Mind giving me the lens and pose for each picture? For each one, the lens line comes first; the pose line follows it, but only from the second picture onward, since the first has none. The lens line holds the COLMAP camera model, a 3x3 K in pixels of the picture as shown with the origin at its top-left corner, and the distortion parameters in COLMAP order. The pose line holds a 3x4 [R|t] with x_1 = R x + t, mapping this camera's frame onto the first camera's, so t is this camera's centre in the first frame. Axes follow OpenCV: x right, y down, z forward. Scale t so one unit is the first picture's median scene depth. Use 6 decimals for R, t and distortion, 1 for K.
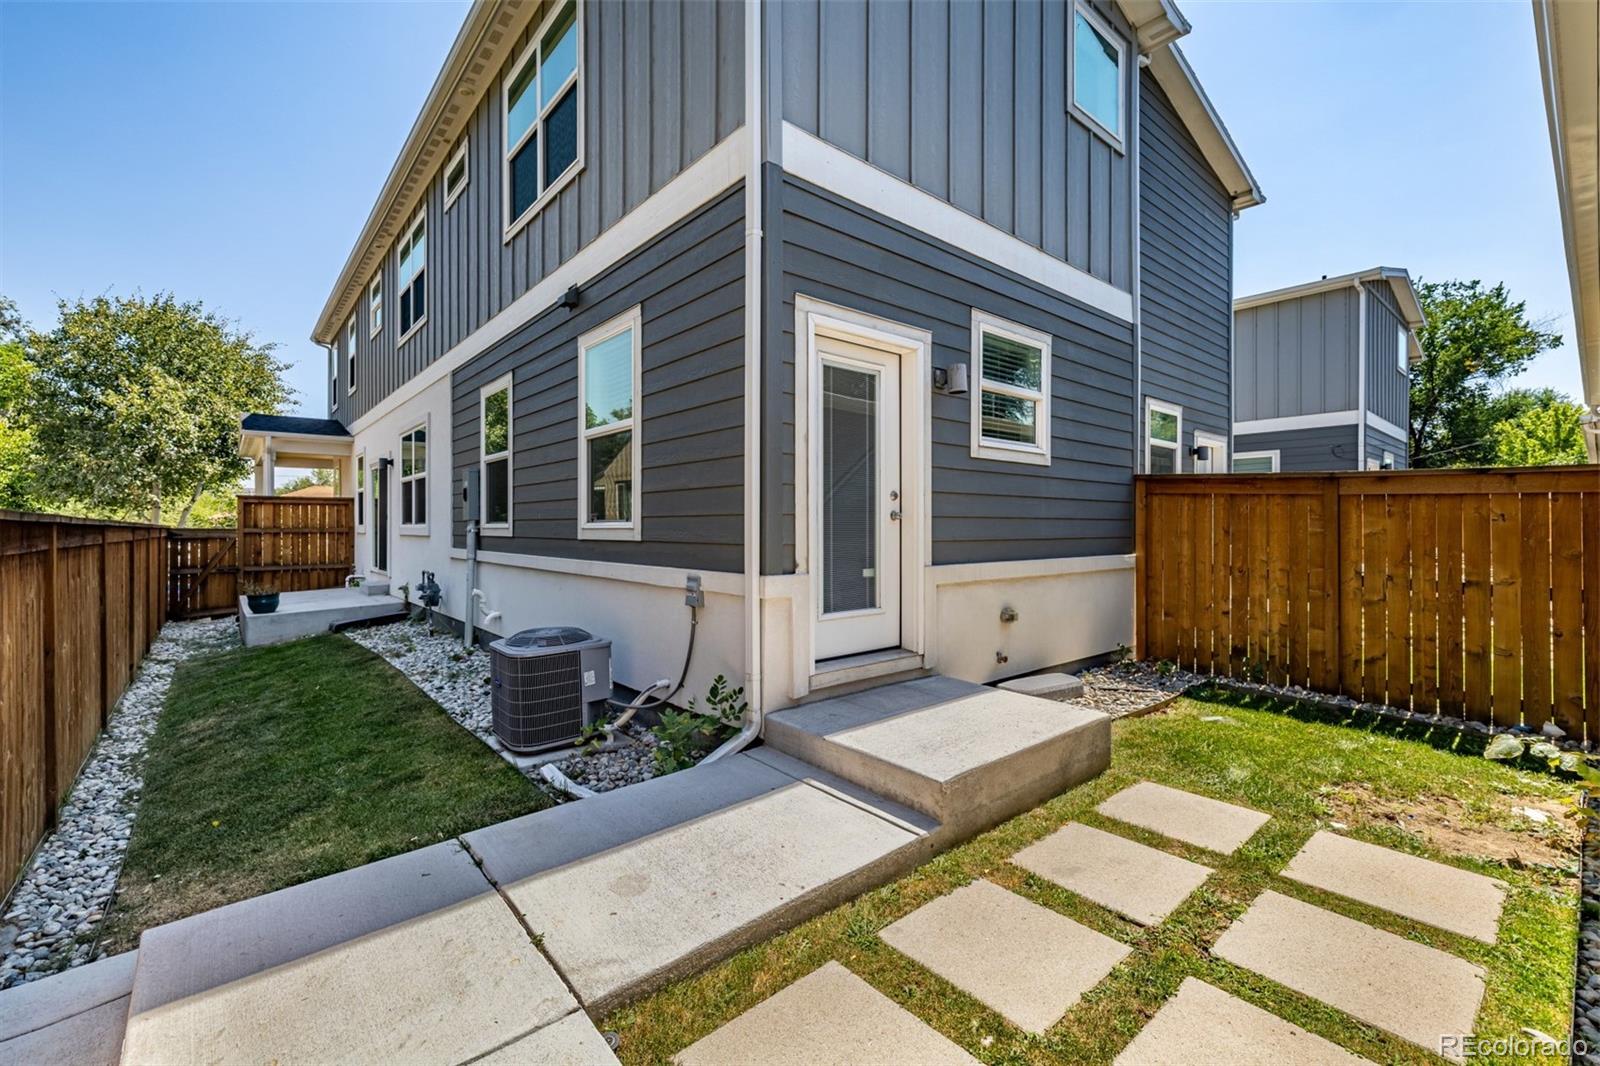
lens RADIAL K [[679.9, 0, 810.2], [0, 679.9, 524.6], [0, 0, 1]] dist [0.002858, 0.001277]
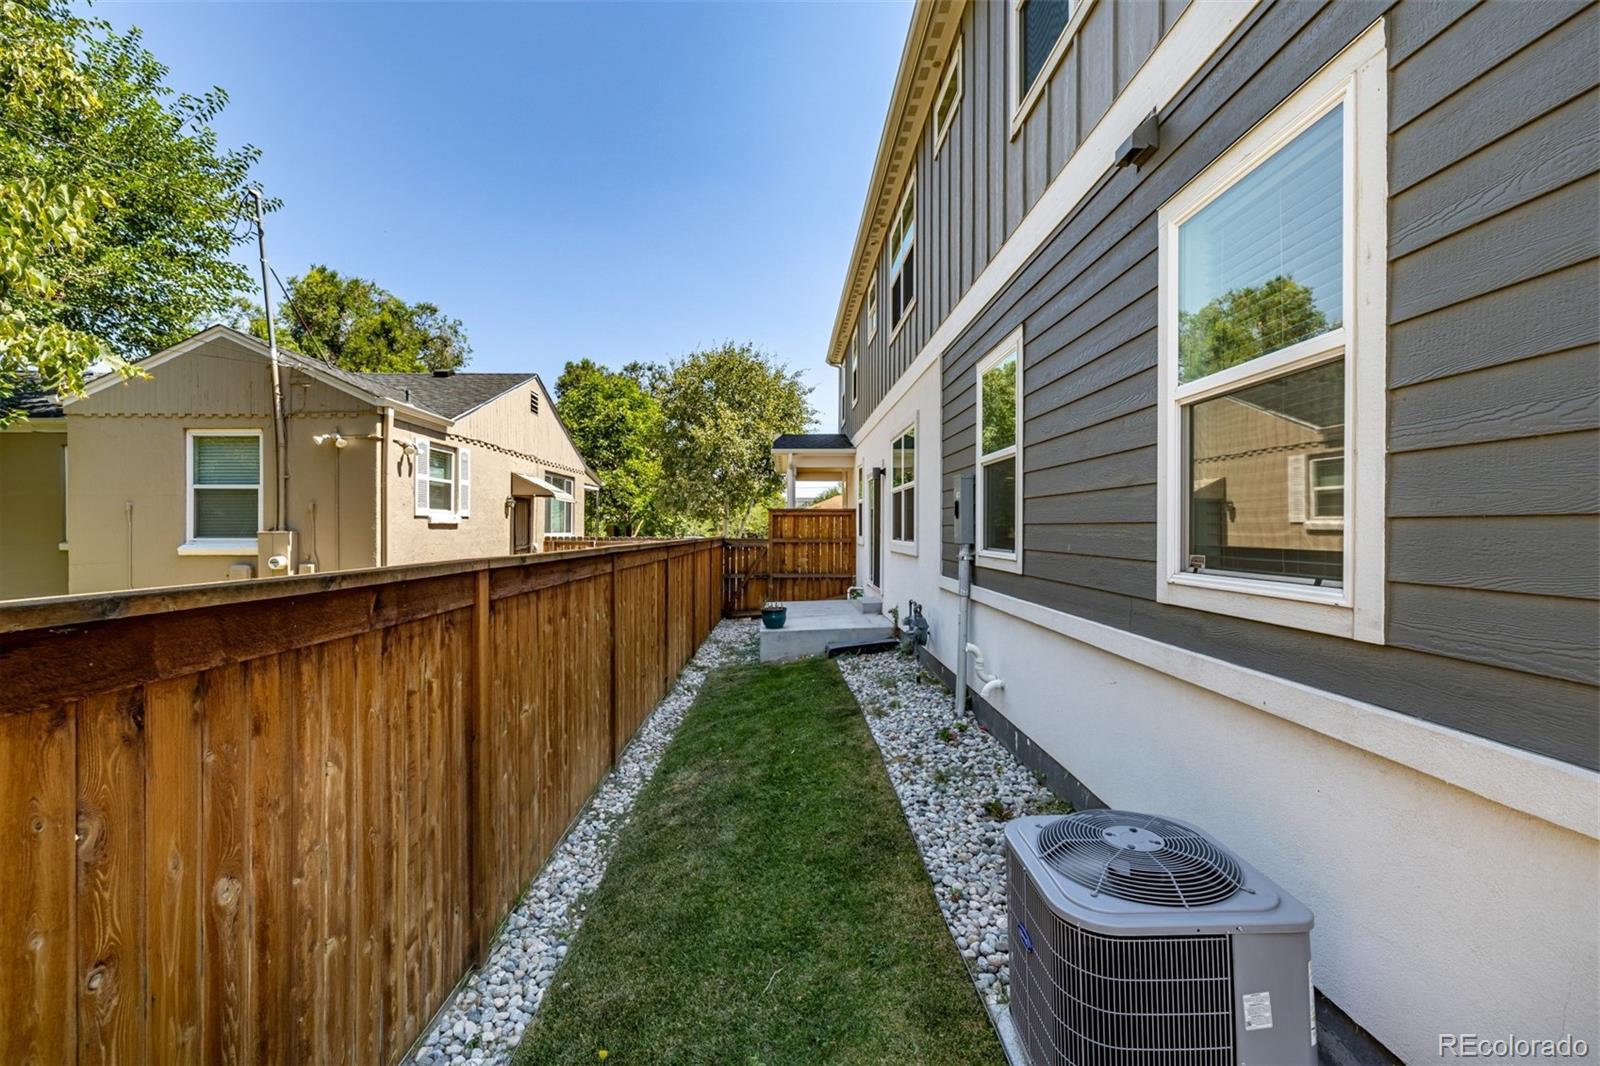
lens RADIAL K [[679.9, 0, 813.6], [0, 679.9, 535.5], [0, 0, 1]] dist [0.002858, 0.001277]
pose [[0.781244, 0.008243, -0.624171, -0.155824], [0.001222, 0.999891, 0.014734, -0.025665], [0.624224, -0.012274, 0.781149, 0.303067]]
